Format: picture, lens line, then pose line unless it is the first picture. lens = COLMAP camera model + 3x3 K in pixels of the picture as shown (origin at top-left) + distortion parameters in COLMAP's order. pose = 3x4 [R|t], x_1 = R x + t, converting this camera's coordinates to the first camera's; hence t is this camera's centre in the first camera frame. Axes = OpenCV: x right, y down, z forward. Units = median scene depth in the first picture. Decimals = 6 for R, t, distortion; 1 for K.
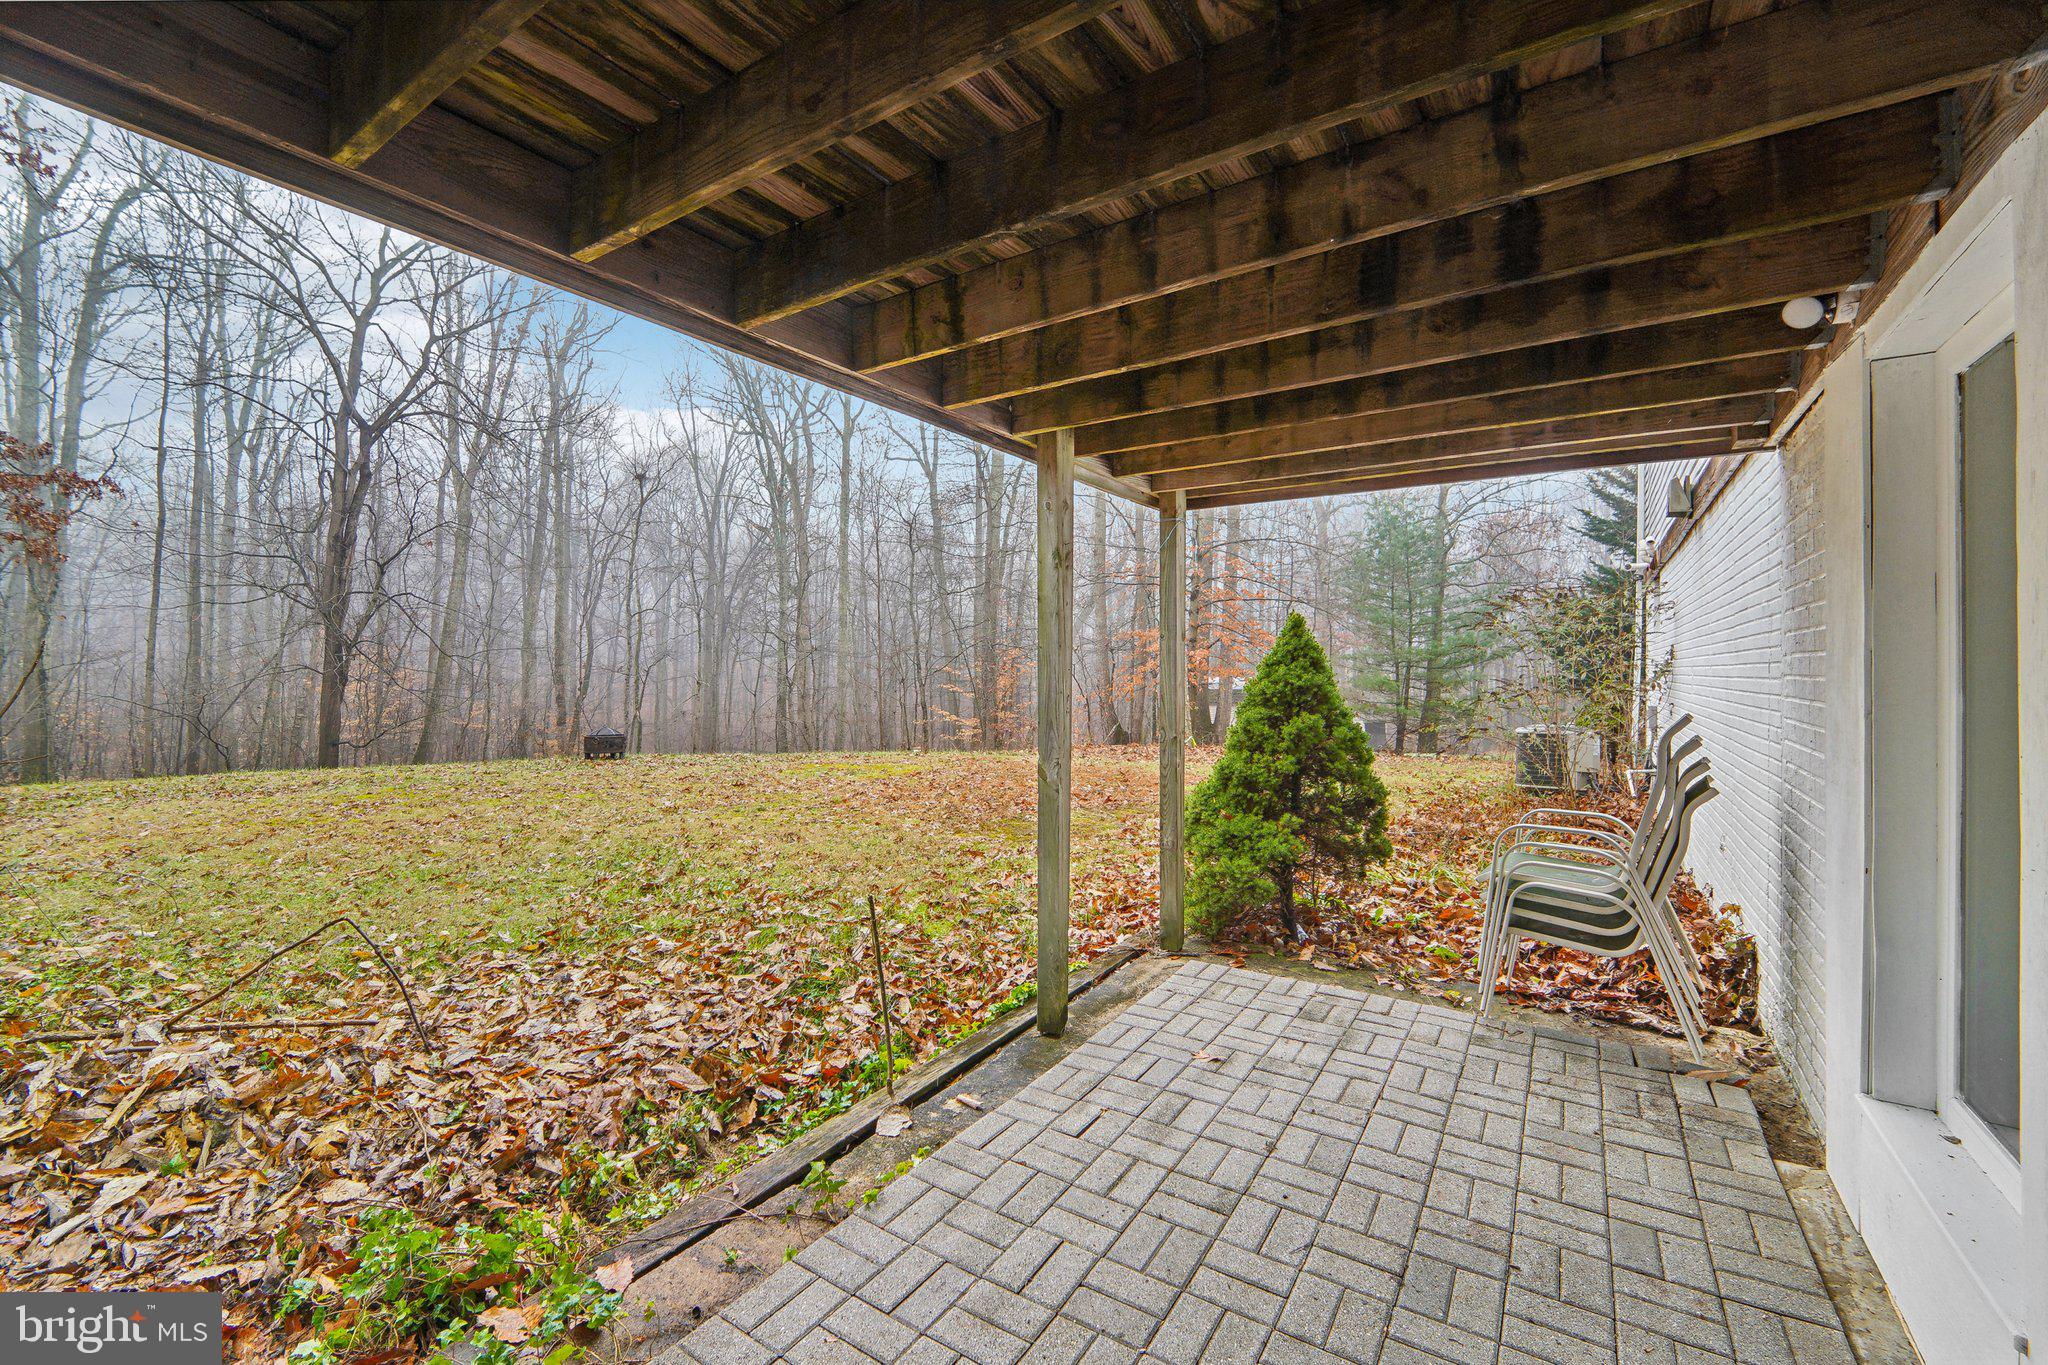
lens RADIAL K [[838.2, 0, 1034.7], [0, 838.2, 669.2], [0, 0, 1]] dist [-0.012839, -0.000560]
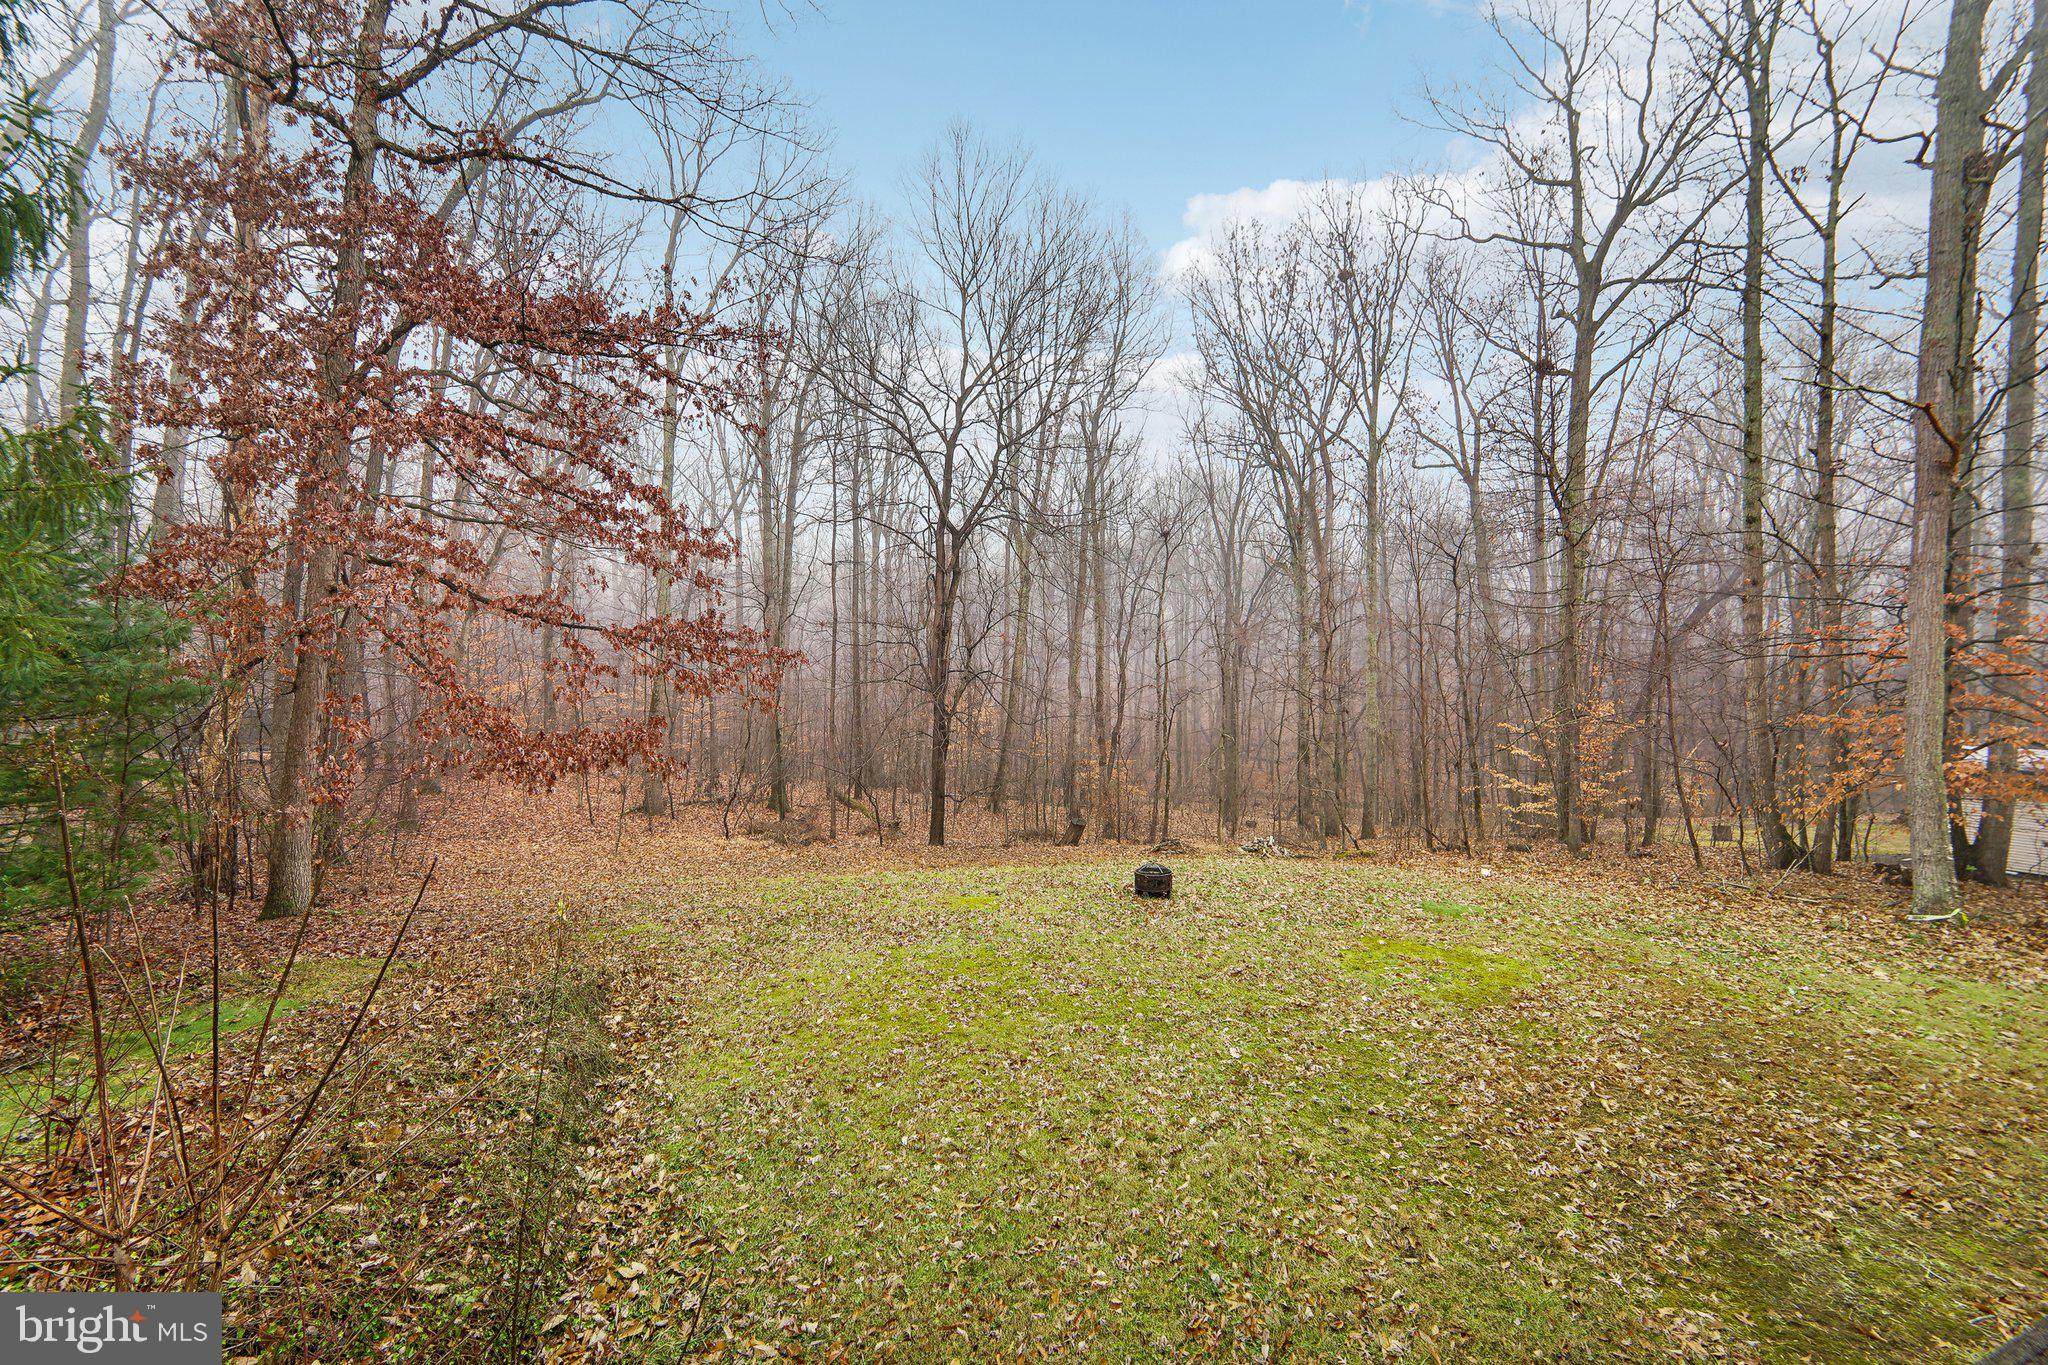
lens RADIAL K [[838.2, 0, 1033.7], [0, 838.2, 681.4], [0, 0, 1]] dist [-0.012839, -0.000560]
pose [[0.831507, -0.006909, -0.555471, -0.039768], [0.020452, 0.999626, 0.018182, -0.089921], [0.555138, -0.026479, 0.831337, 0.048600]]
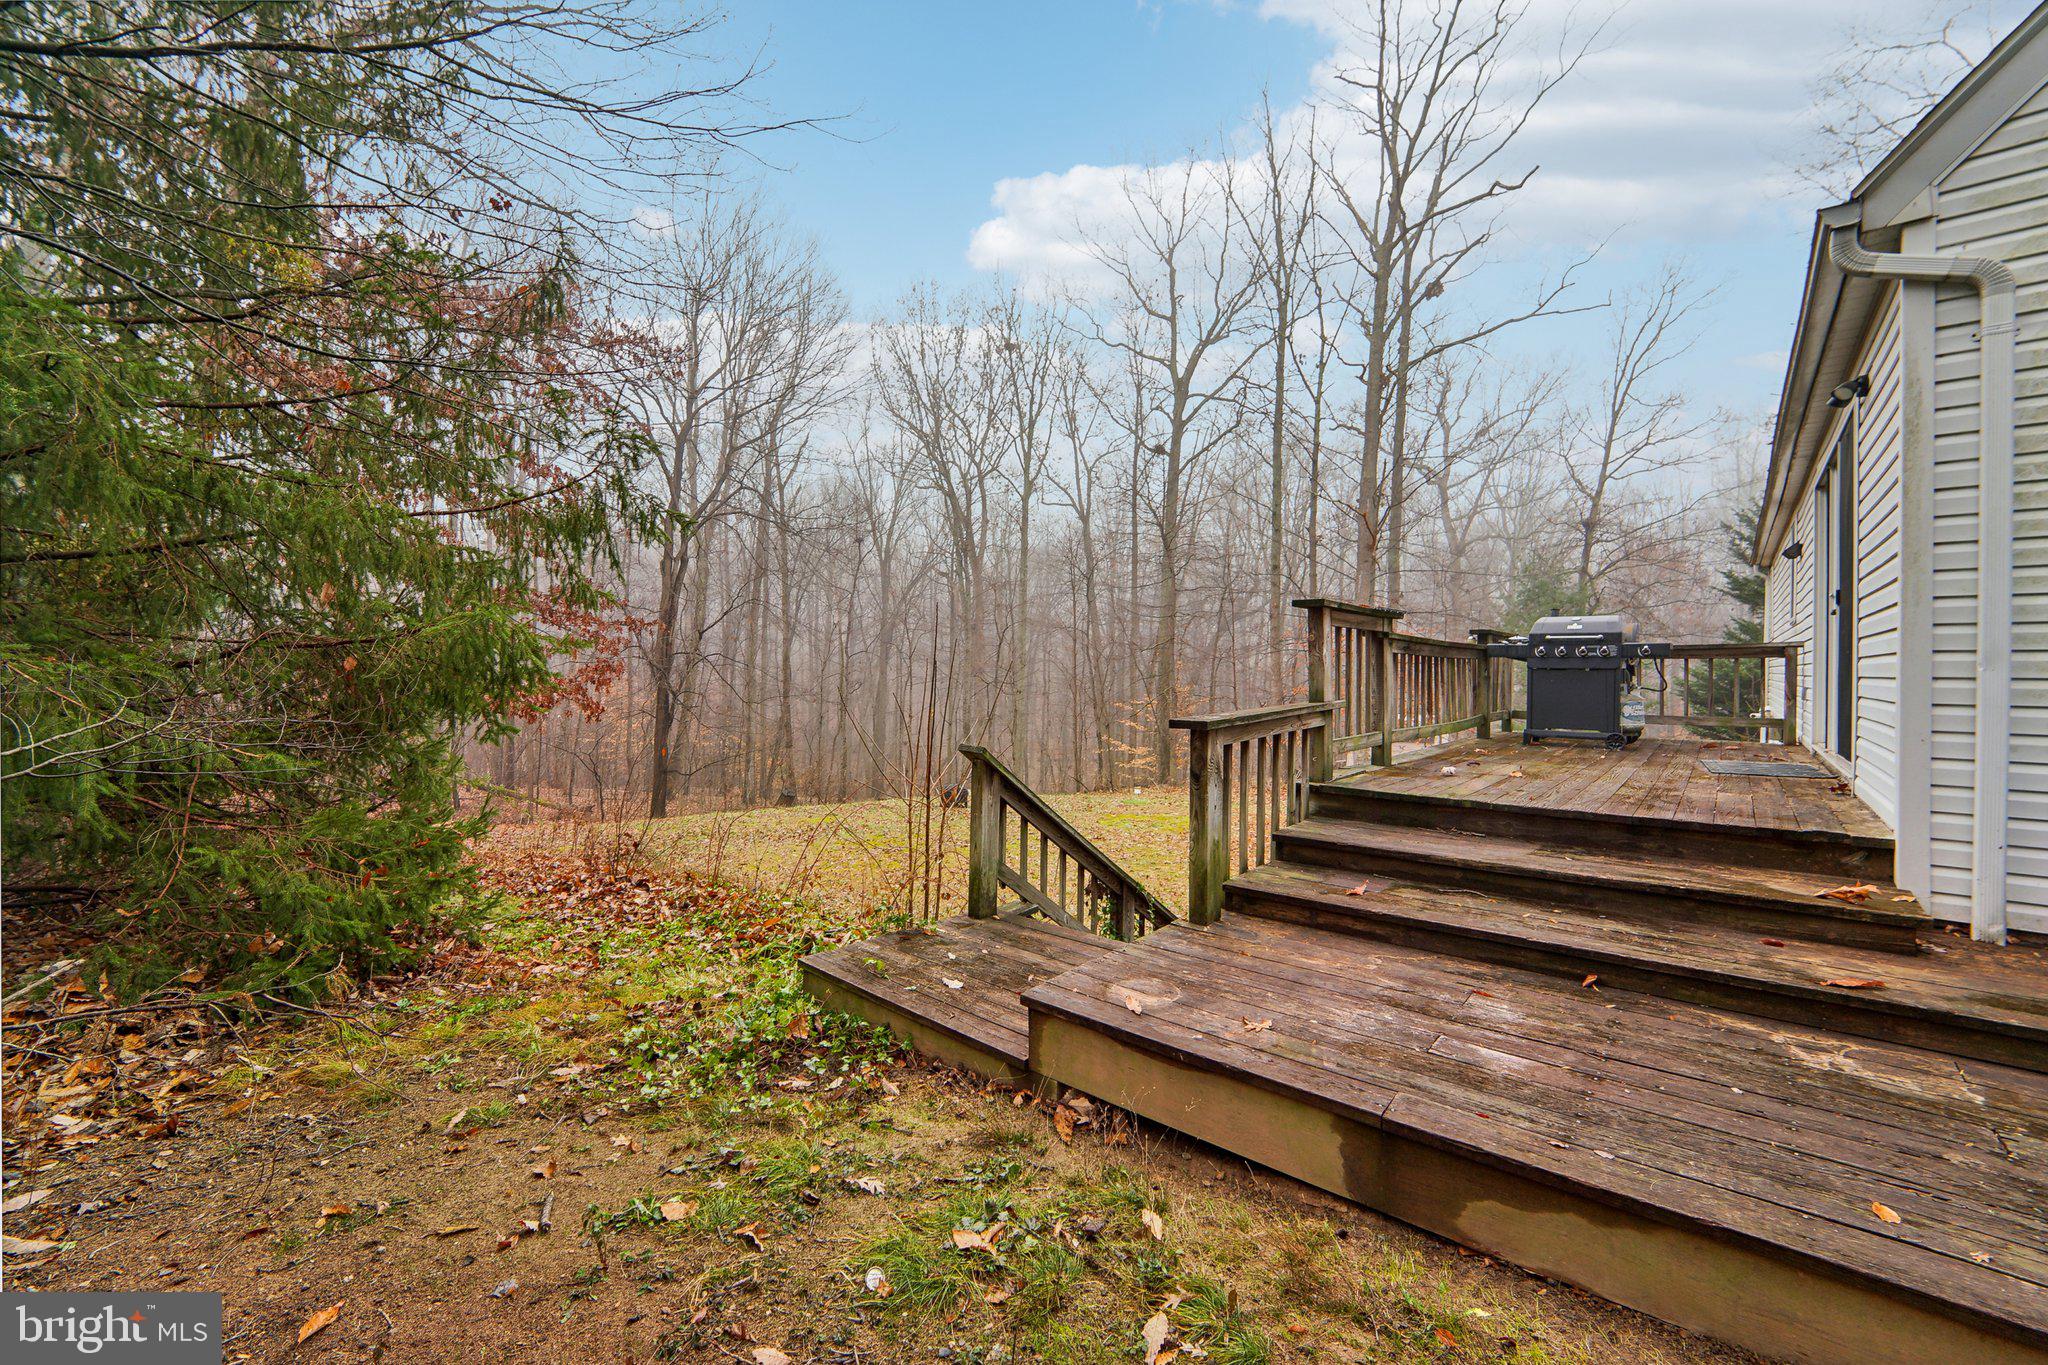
lens RADIAL K [[838.2, 0, 1028.6], [0, 838.2, 678.5], [0, 0, 1]] dist [-0.012839, -0.000560]
pose [[0.992913, 0.002237, -0.118826, -0.121280], [-0.000708, 0.999916, 0.012910, -0.065040], [0.118845, -0.012735, 0.992831, -0.193210]]
